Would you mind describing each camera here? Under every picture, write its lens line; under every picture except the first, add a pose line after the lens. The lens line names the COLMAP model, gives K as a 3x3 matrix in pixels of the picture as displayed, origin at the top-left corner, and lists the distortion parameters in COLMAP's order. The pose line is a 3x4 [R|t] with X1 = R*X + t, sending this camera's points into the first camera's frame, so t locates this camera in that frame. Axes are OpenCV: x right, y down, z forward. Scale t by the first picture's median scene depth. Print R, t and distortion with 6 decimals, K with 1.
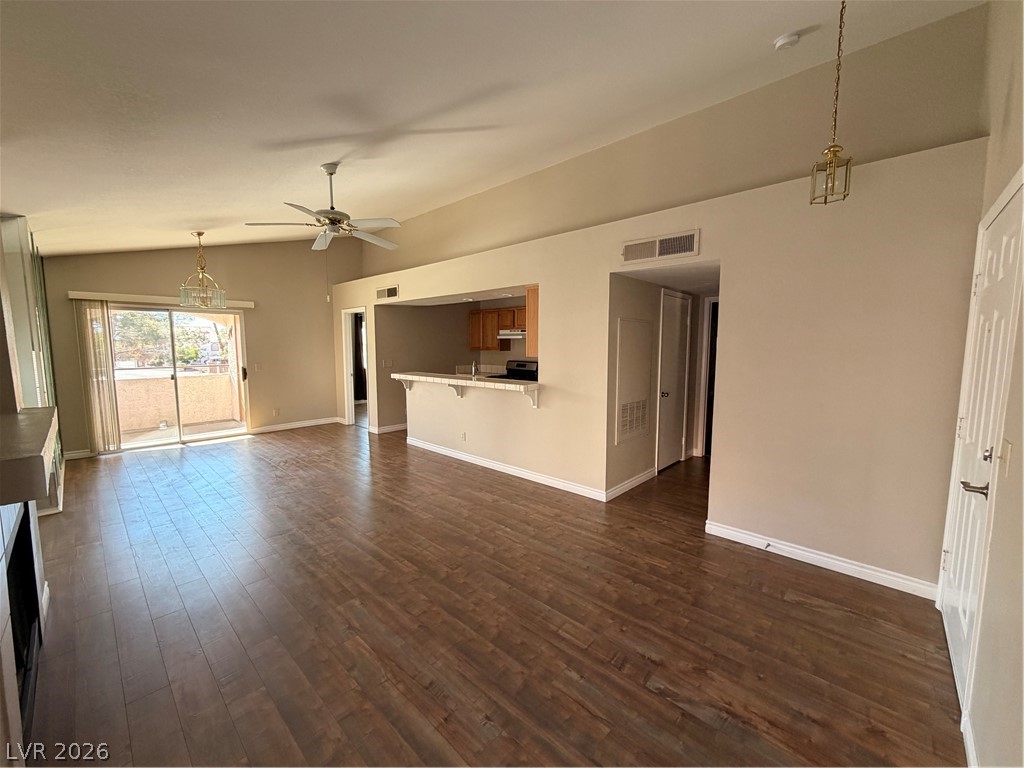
lens RADIAL K [[404.4, 0, 515.2], [0, 404.4, 386.5], [0, 0, 1]] dist [-0.003199, 0.000219]
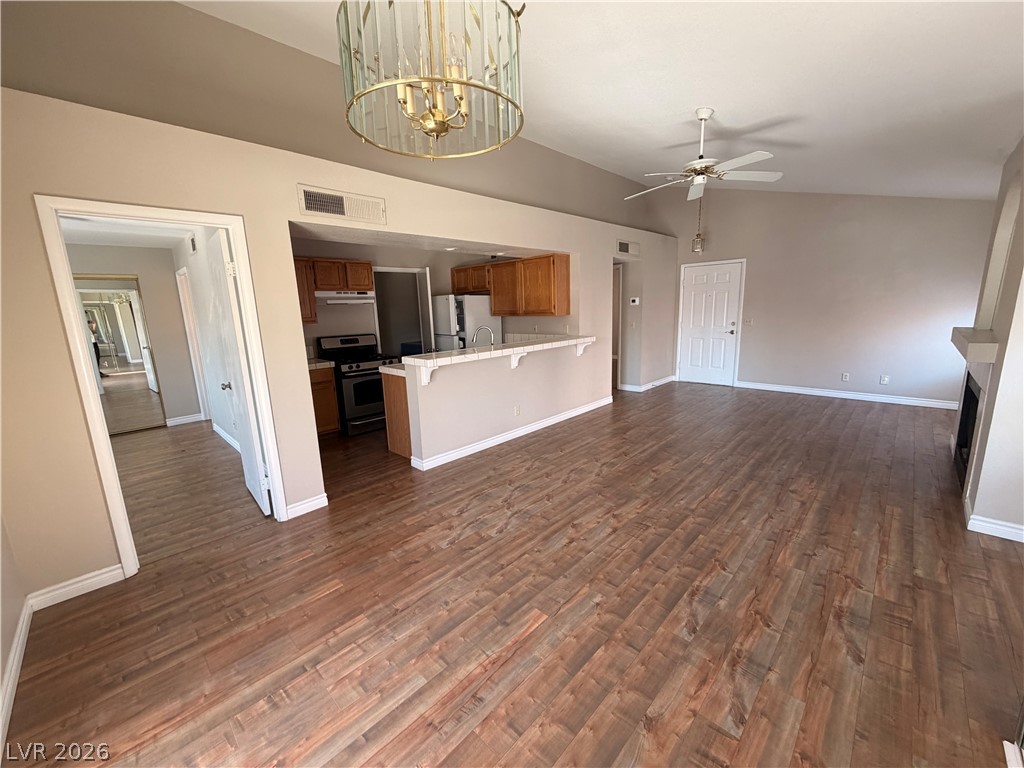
lens RADIAL K [[404.4, 0, 512.5], [0, 404.4, 381.4], [0, 0, 1]] dist [-0.003199, 0.000219]
pose [[0.025030, -0.183056, 0.982784, -1.021589], [0.138296, 0.974273, 0.177949, -0.102488], [-0.990075, 0.131461, 0.049702, 0.988375]]
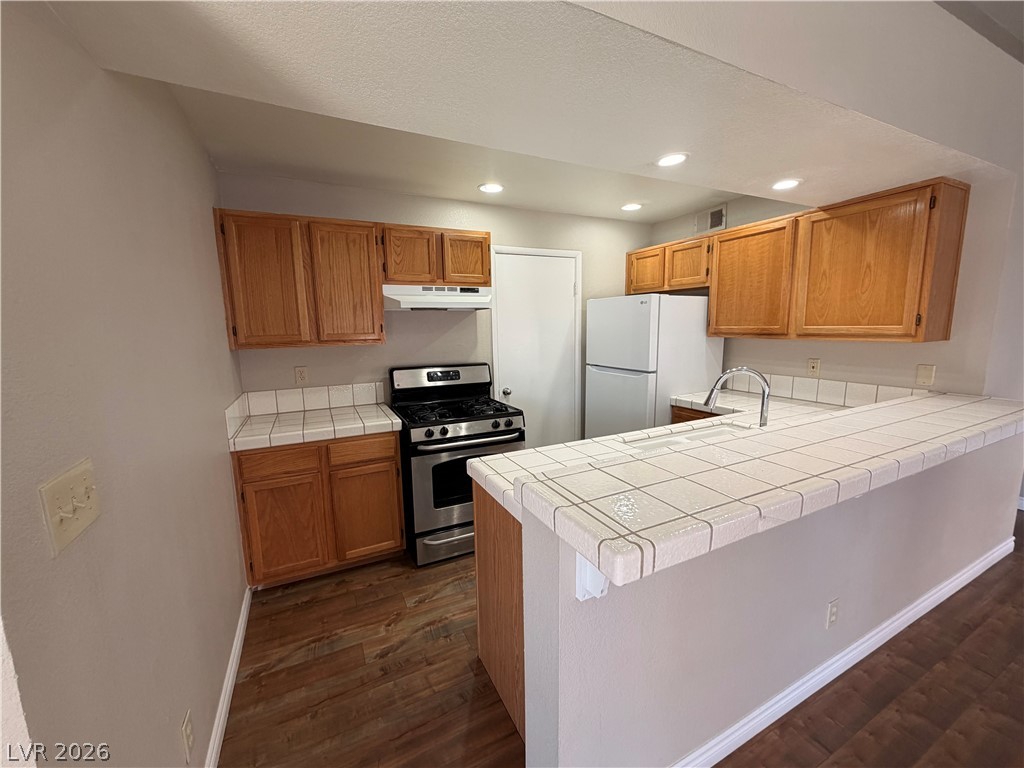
lens RADIAL K [[404.4, 0, 509.3], [0, 404.4, 381.5], [0, 0, 1]] dist [-0.003199, 0.000219]
pose [[0.366035, -0.134933, 0.920767, -0.492282], [0.114335, 0.988457, 0.099400, -0.115283], [-0.923551, 0.068892, 0.377237, 1.135110]]
